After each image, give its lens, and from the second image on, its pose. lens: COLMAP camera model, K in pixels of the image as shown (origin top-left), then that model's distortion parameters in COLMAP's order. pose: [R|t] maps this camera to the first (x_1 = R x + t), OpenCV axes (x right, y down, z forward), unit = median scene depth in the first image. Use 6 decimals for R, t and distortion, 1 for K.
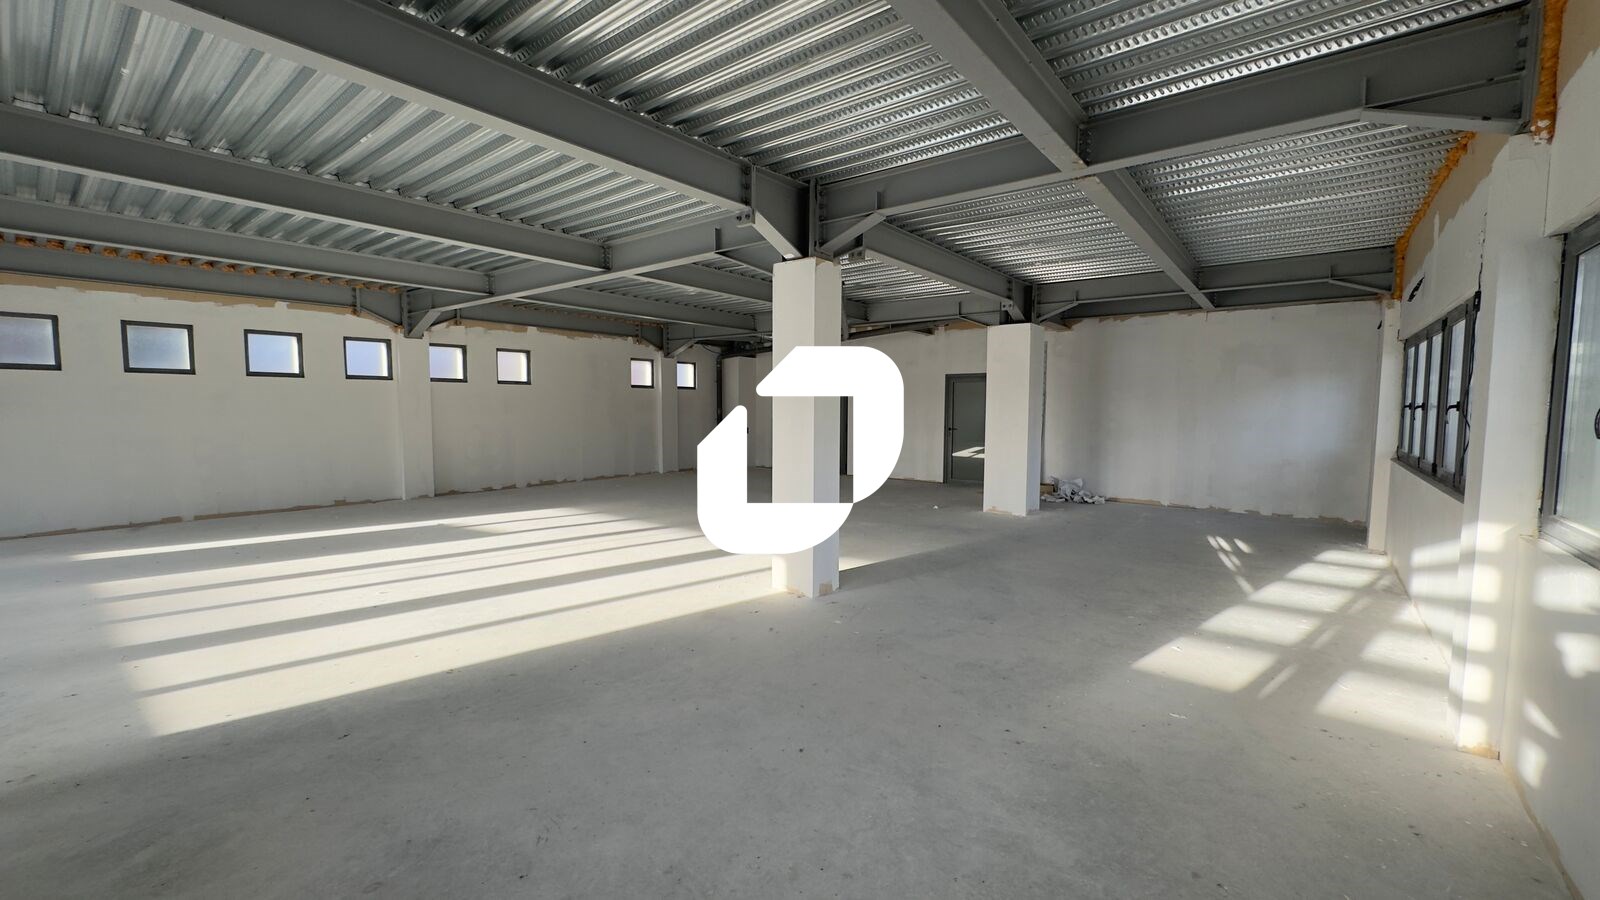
lens RADIAL K [[641.4, 0, 802.6], [0, 641.4, 452.2], [0, 0, 1]] dist [-0.002849, -0.000223]
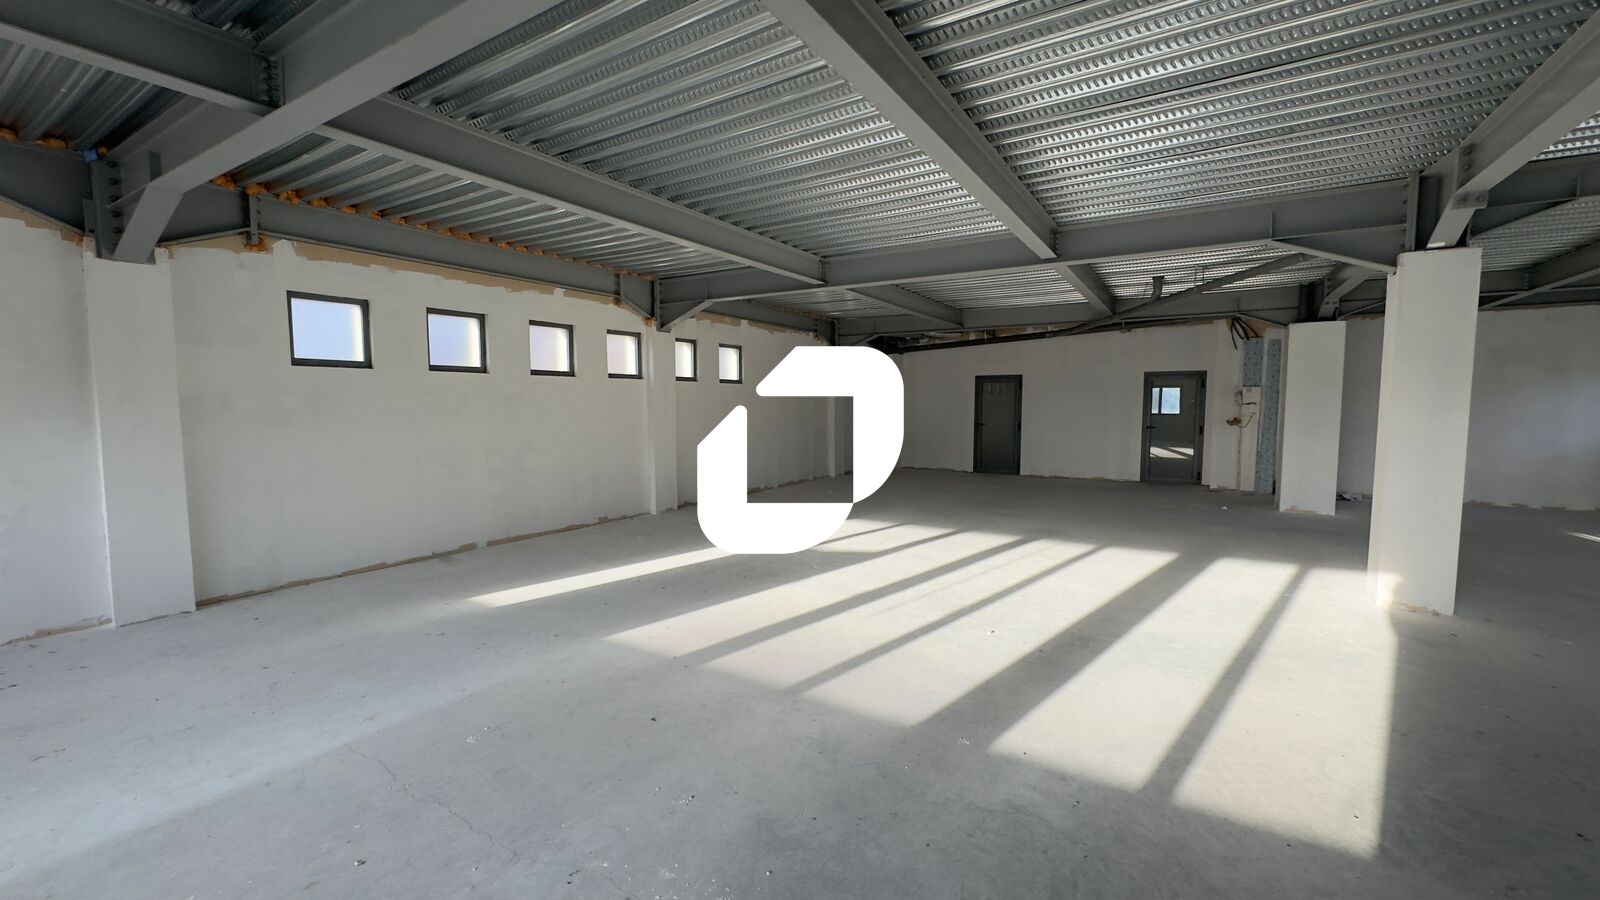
lens RADIAL K [[641.4, 0, 799.0], [0, 641.4, 444.7], [0, 0, 1]] dist [-0.002849, -0.000223]
pose [[0.993522, -0.013523, 0.112837, -0.554560], [0.014320, 0.999878, -0.006257, -0.014022], [-0.112738, 0.007832, 0.993594, 0.103798]]
